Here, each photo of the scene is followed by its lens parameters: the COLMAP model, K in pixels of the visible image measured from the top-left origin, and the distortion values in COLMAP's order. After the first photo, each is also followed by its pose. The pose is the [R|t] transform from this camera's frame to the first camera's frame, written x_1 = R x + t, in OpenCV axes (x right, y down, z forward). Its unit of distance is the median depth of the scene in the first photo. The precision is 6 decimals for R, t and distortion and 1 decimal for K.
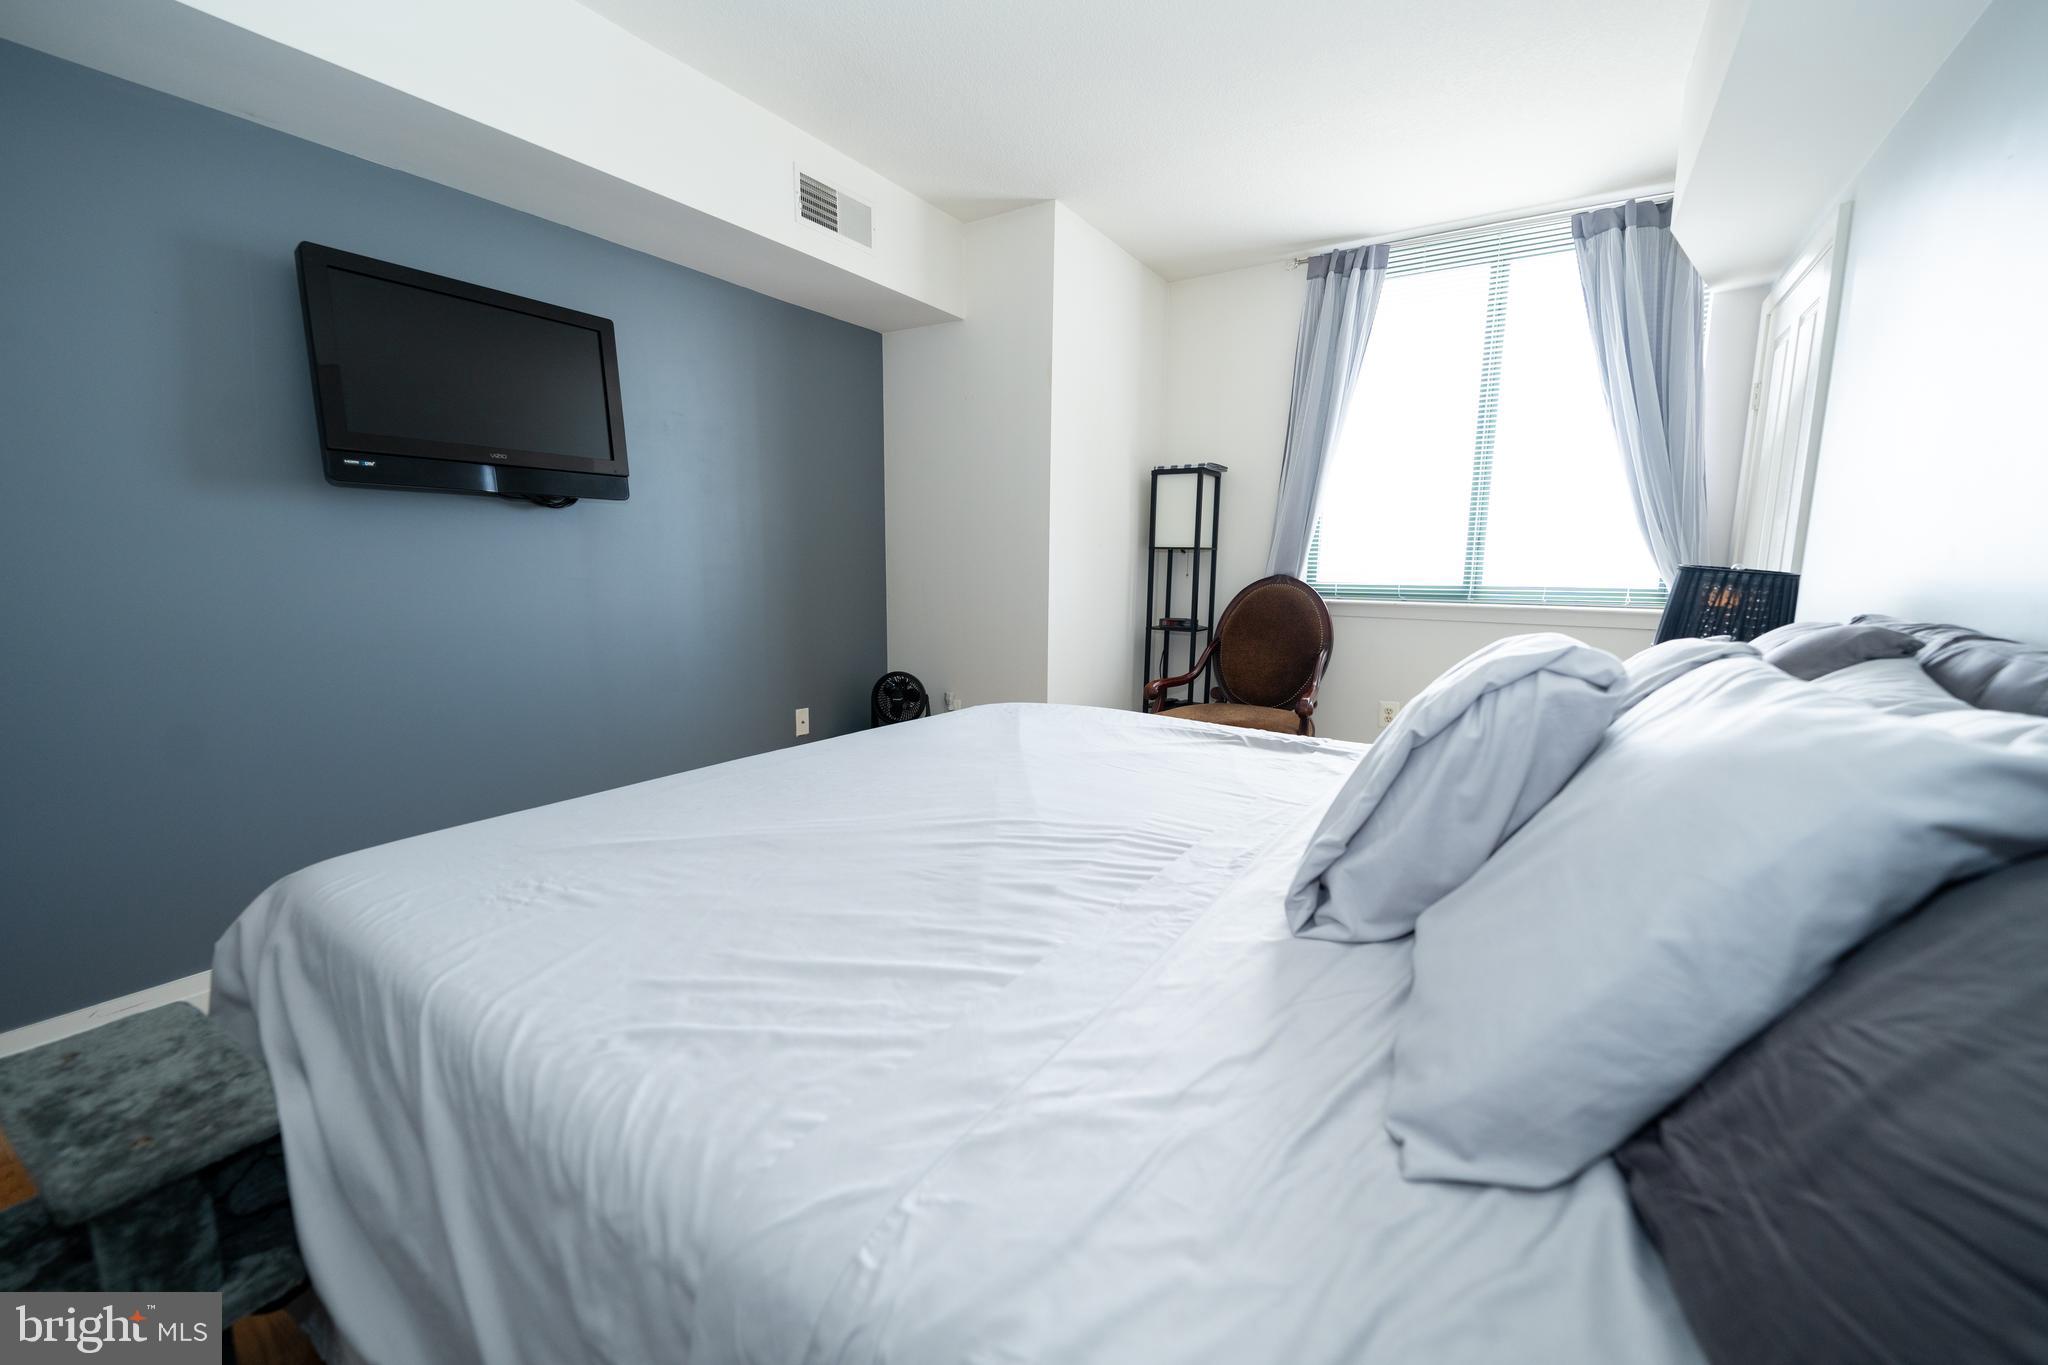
lens RADIAL K [[824.9, 0, 1021.4], [0, 824.9, 693.0], [0, 0, 1]] dist [-0.014796, -0.000512]
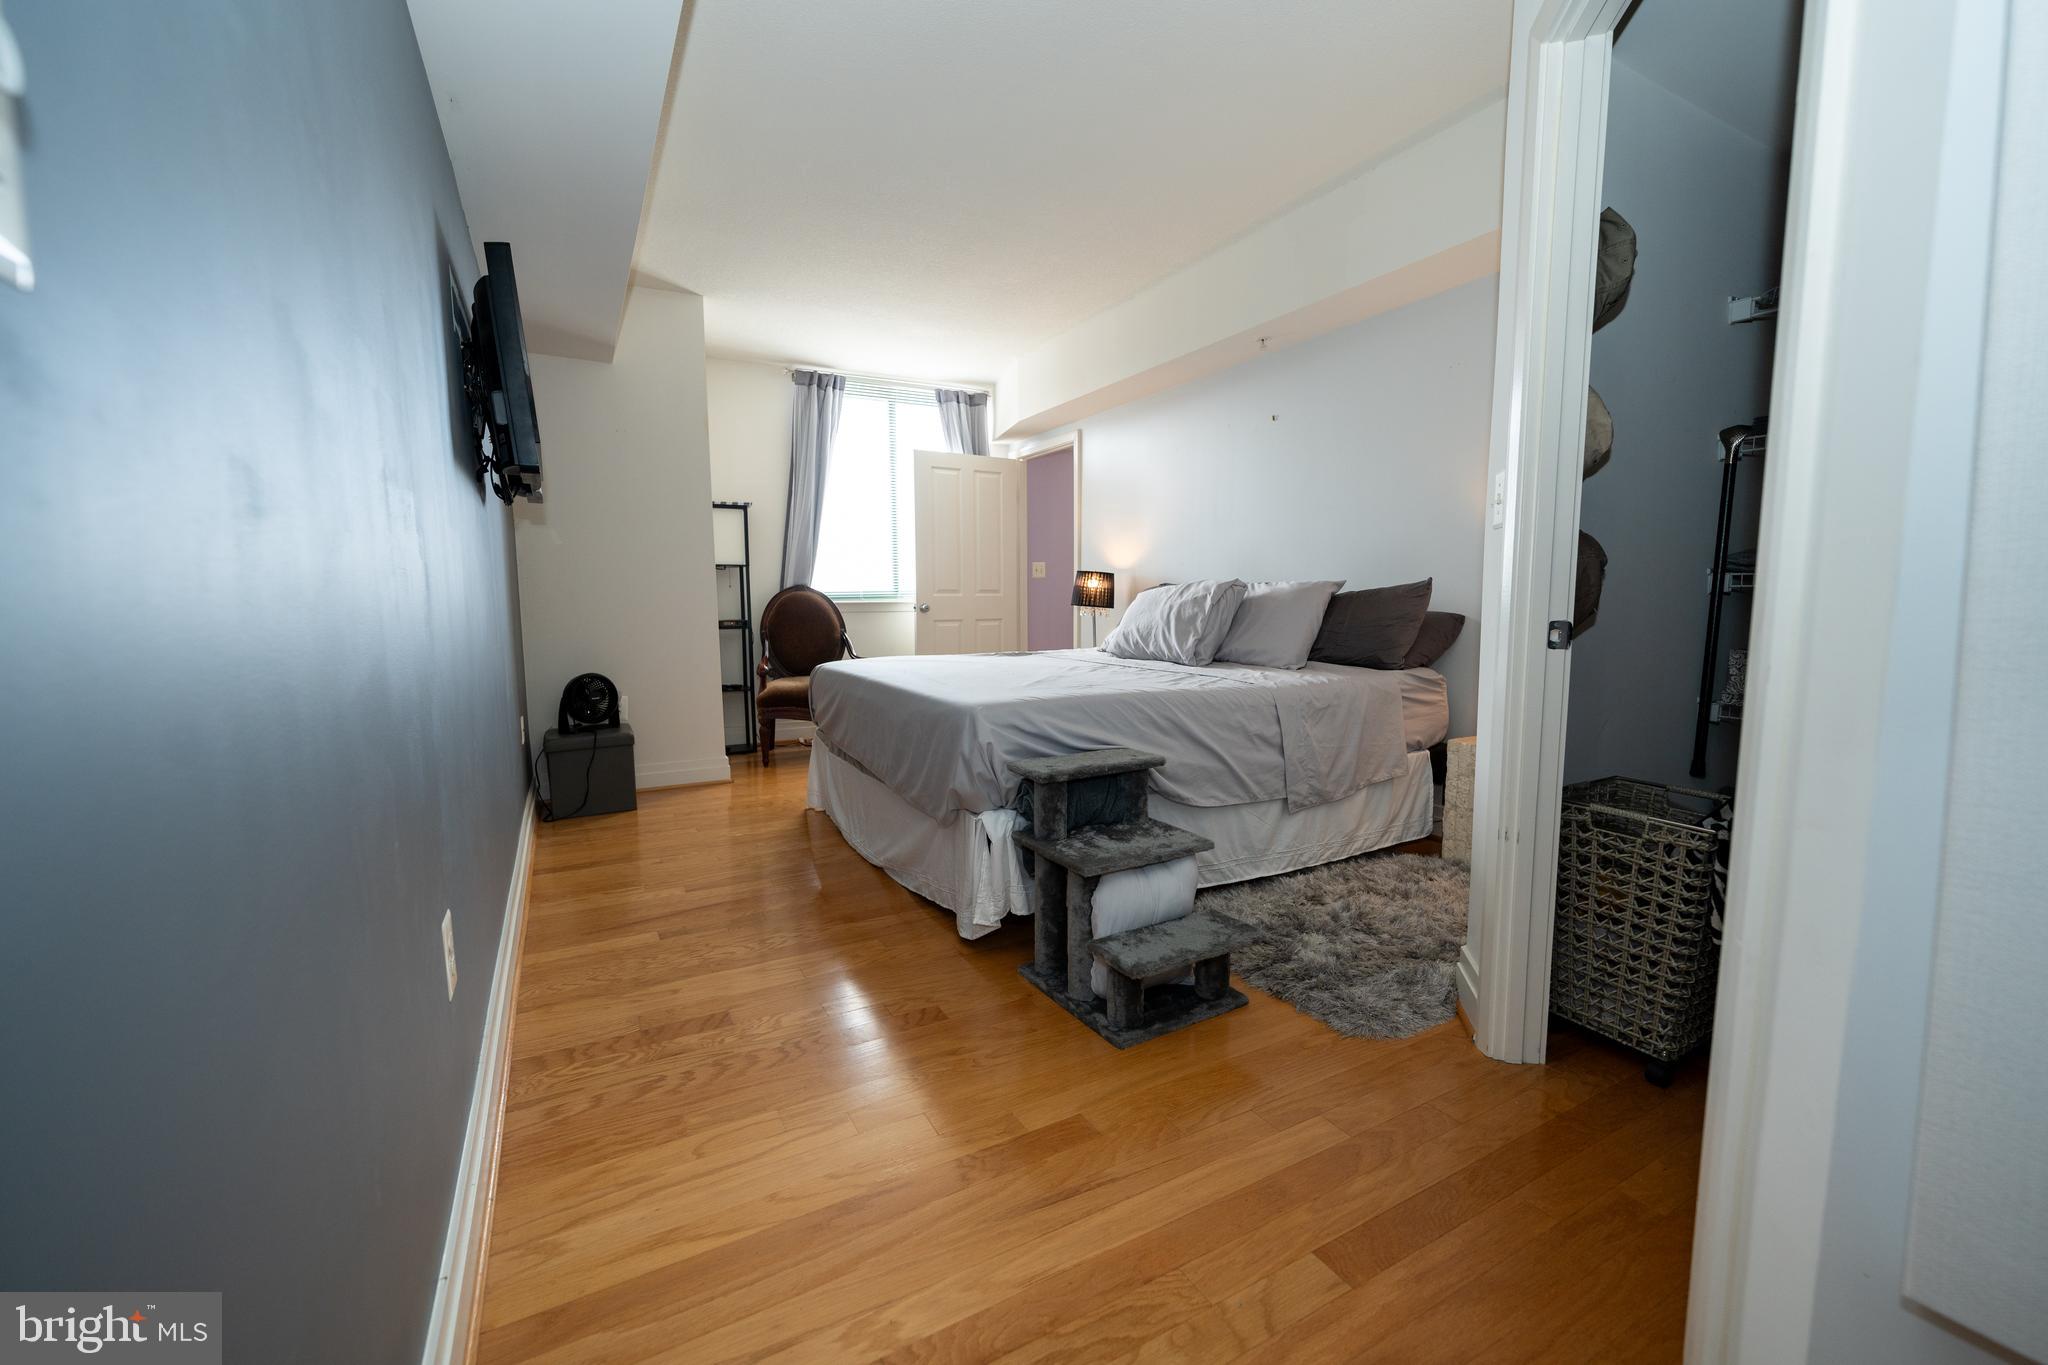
lens RADIAL K [[822.0, 0, 1021.4], [0, 822.0, 686.8], [0, 0, 1]] dist [-0.000644, -0.000906]
pose [[0.483094, -0.108128, 0.868866, -1.114252], [0.151668, 0.987678, 0.038585, 0.049647], [-0.862332, 0.113139, 0.493541, -0.019715]]
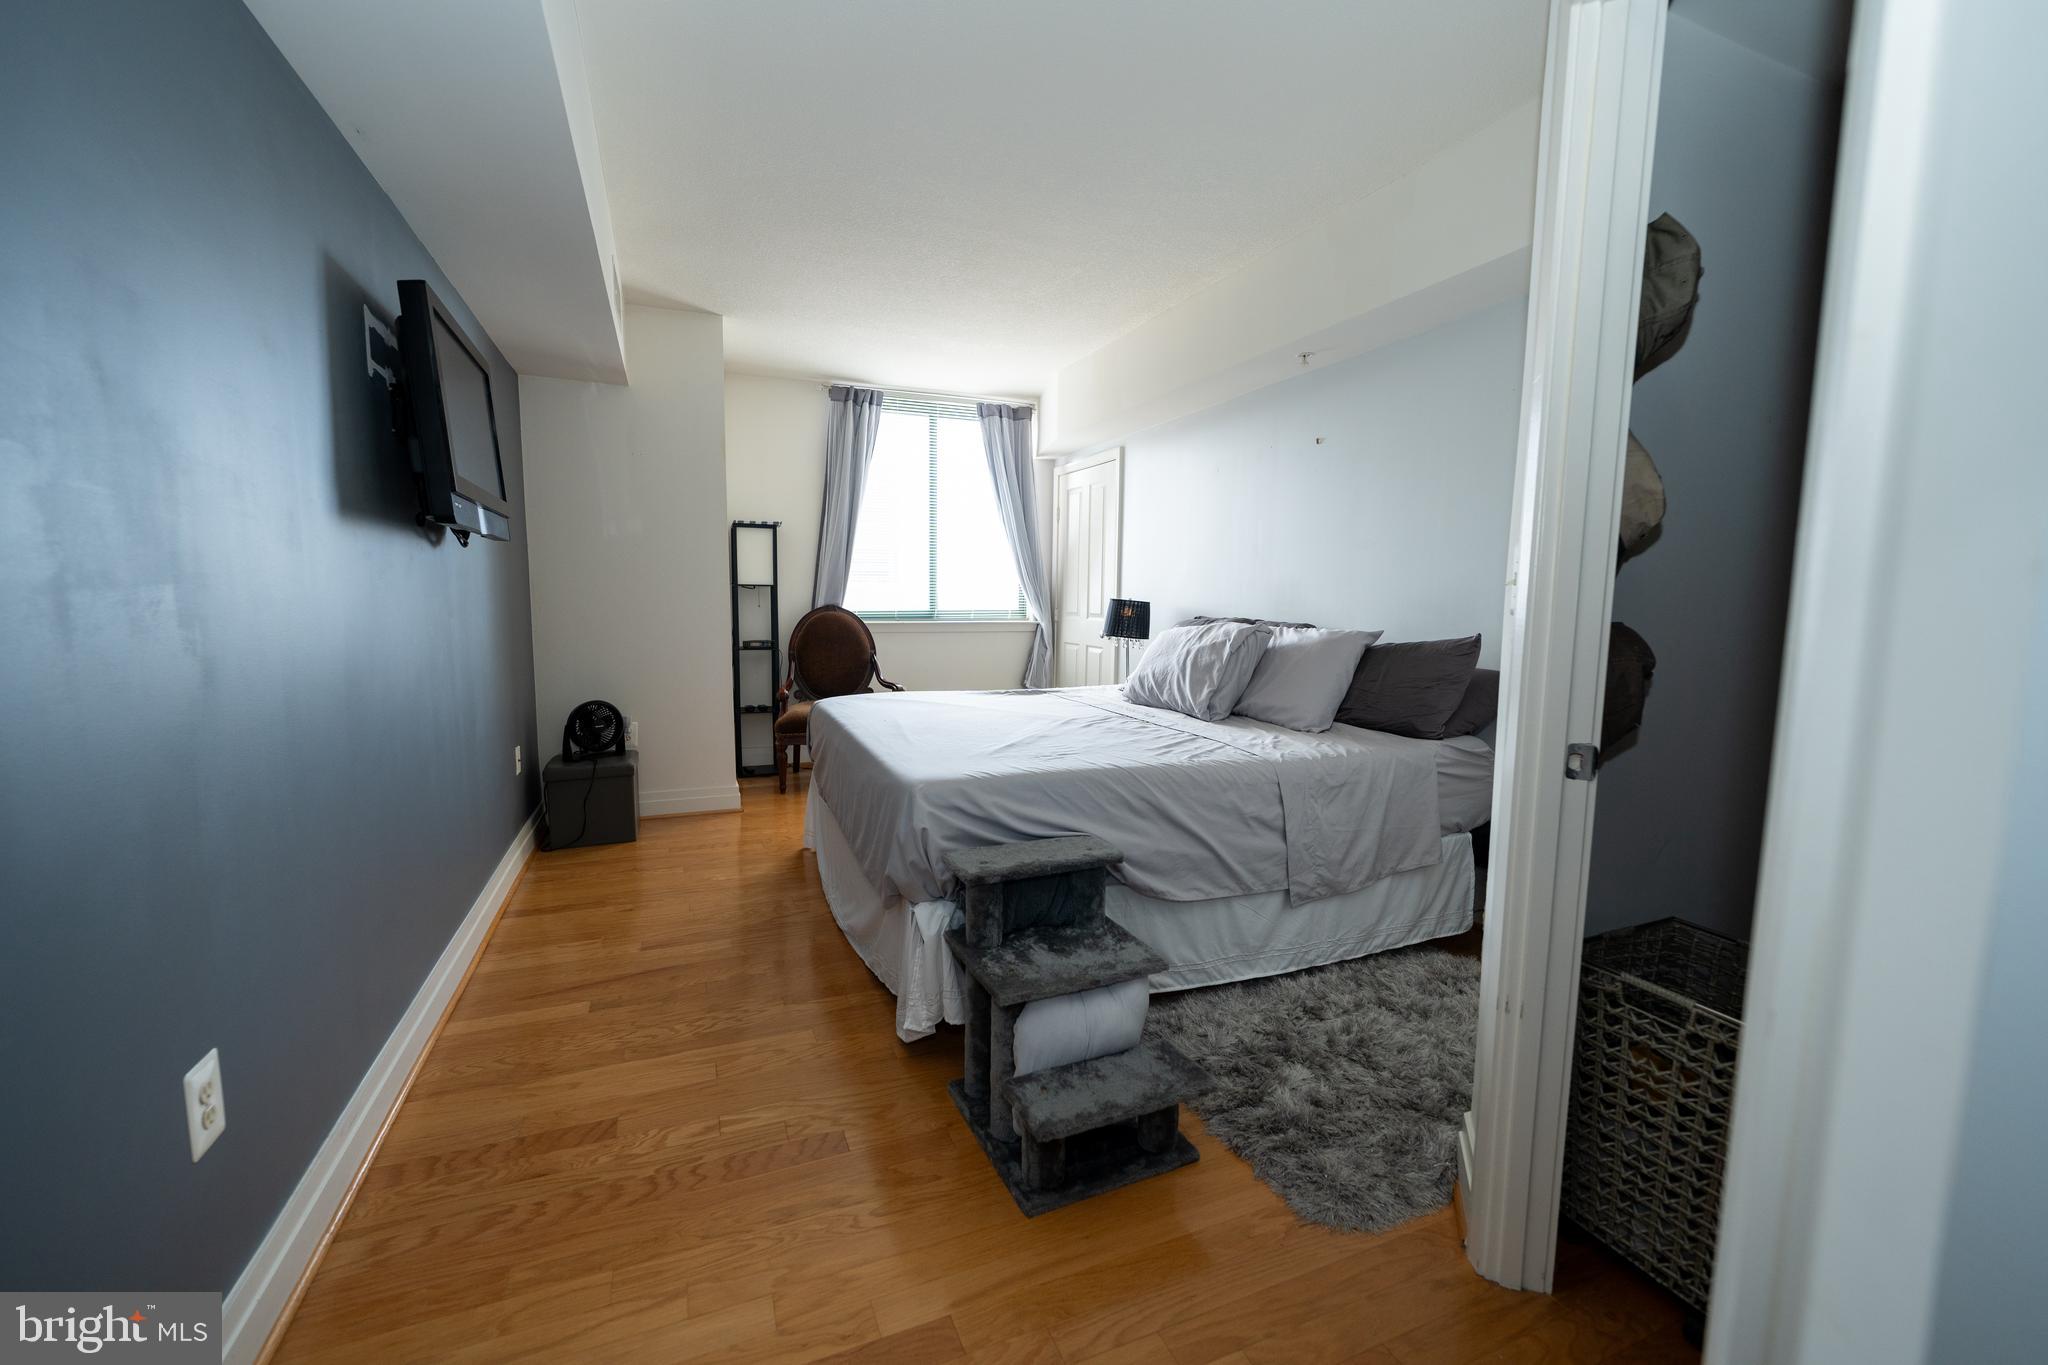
lens RADIAL K [[822.0, 0, 1021.4], [0, 822.0, 686.8], [0, 0, 1]] dist [-0.000644, -0.000906]
pose [[0.572842, -0.093167, 0.814354, -0.955499], [0.125533, 0.991770, 0.025160, -0.000961], [-0.809996, 0.087815, 0.579823, -0.085515]]
